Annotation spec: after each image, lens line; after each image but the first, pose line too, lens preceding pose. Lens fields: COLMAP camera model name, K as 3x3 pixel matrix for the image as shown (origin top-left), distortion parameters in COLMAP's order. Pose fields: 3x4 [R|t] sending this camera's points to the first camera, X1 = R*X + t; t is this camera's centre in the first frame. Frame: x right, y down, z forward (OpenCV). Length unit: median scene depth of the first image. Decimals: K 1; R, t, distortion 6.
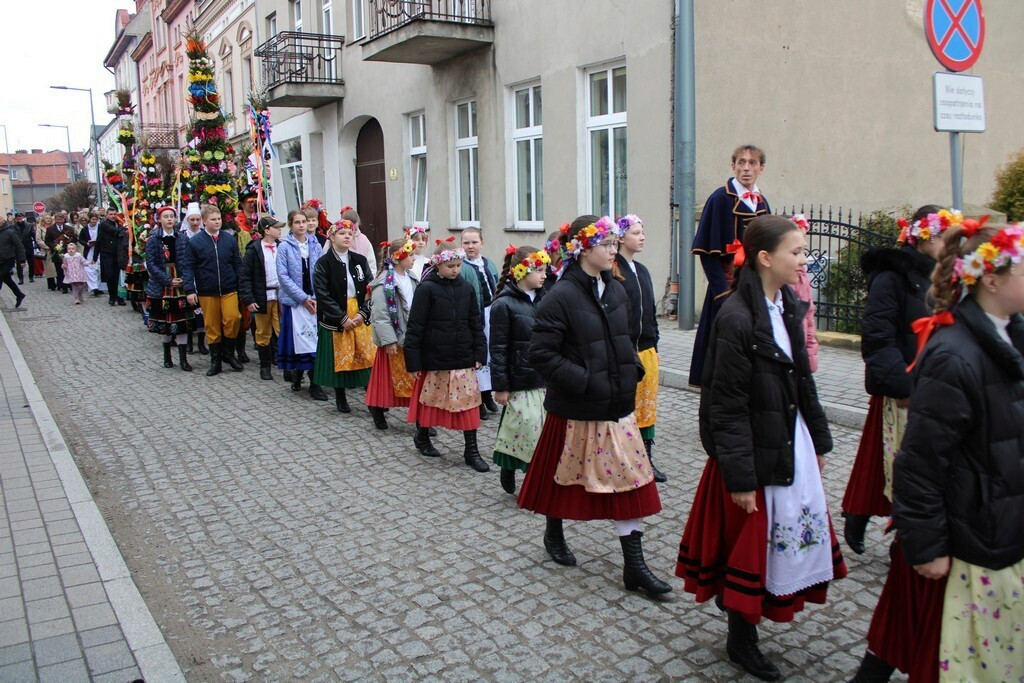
lens RADIAL K [[861.3, 0, 516.8], [0, 861.3, 343.4], [0, 0, 1]] dist [-0.165226, 0.161728]
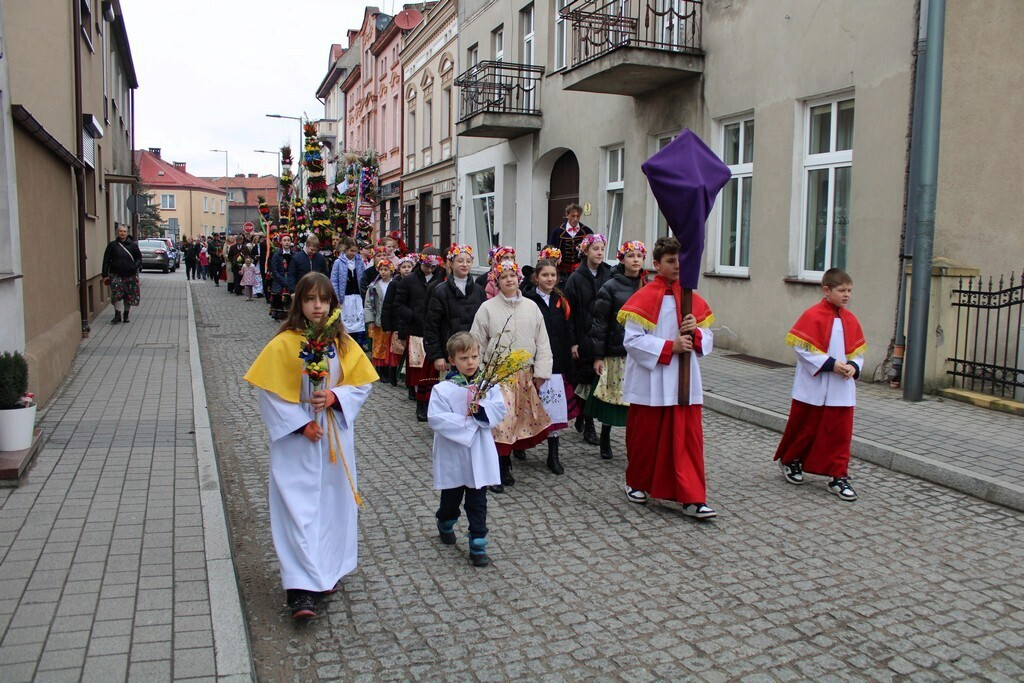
lens RADIAL K [[861.3, 0, 516.8], [0, 861.3, 343.4], [0, 0, 1]] dist [-0.165226, 0.161728]
pose [[0.975879, 0.063905, -0.208751, -0.023263], [-0.072729, 0.996742, -0.034862, -0.017667], [0.205843, 0.049203, 0.977347, 0.101435]]
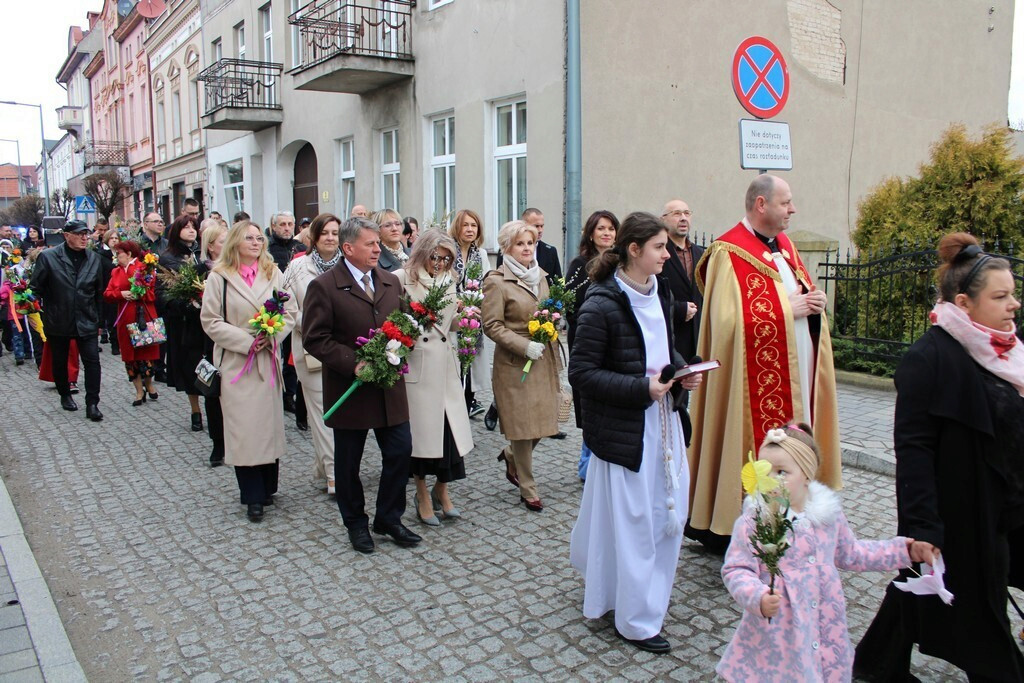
lens RADIAL K [[861.3, 0, 516.8], [0, 861.3, 343.4], [0, 0, 1]] dist [-0.165226, 0.161728]
pose [[0.998853, 0.008584, 0.047098, 0.086548], [-0.007433, 0.999671, -0.024555, 0.013088], [-0.047294, 0.024177, 0.998588, -0.107137]]
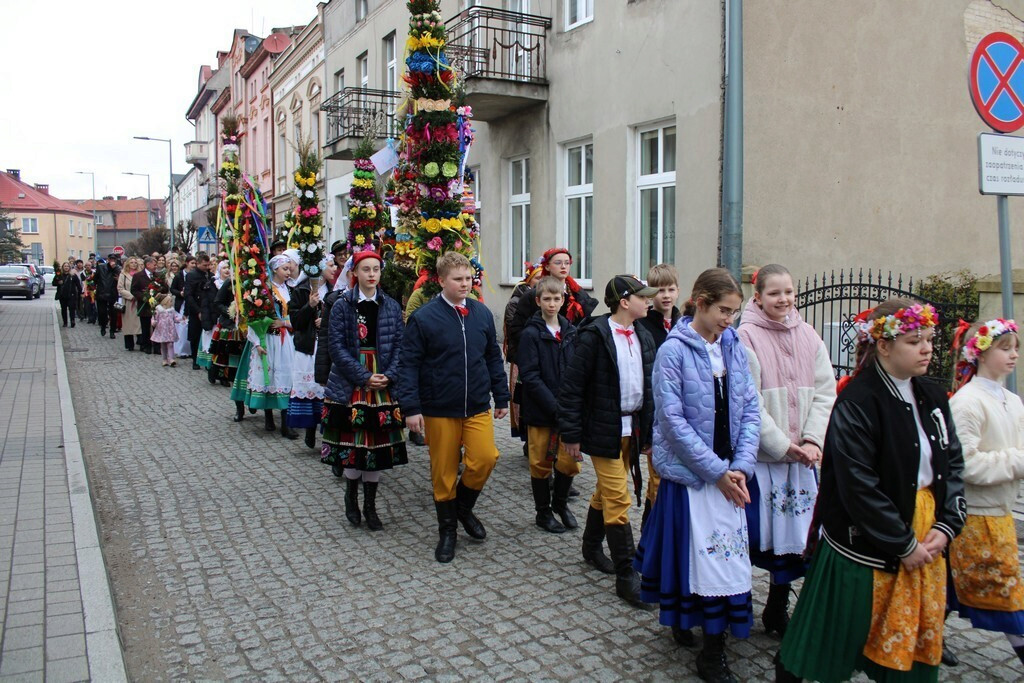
lens RADIAL K [[860.7, 0, 515.6], [0, 860.7, 336.9], [0, 0, 1]] dist [-0.161625, 0.157465]
pose [[0.996577, 0.028922, -0.077442, 0.032656], [-0.034378, 0.996950, -0.070065, -0.005291], [0.075179, 0.072487, 0.994532, 0.017281]]
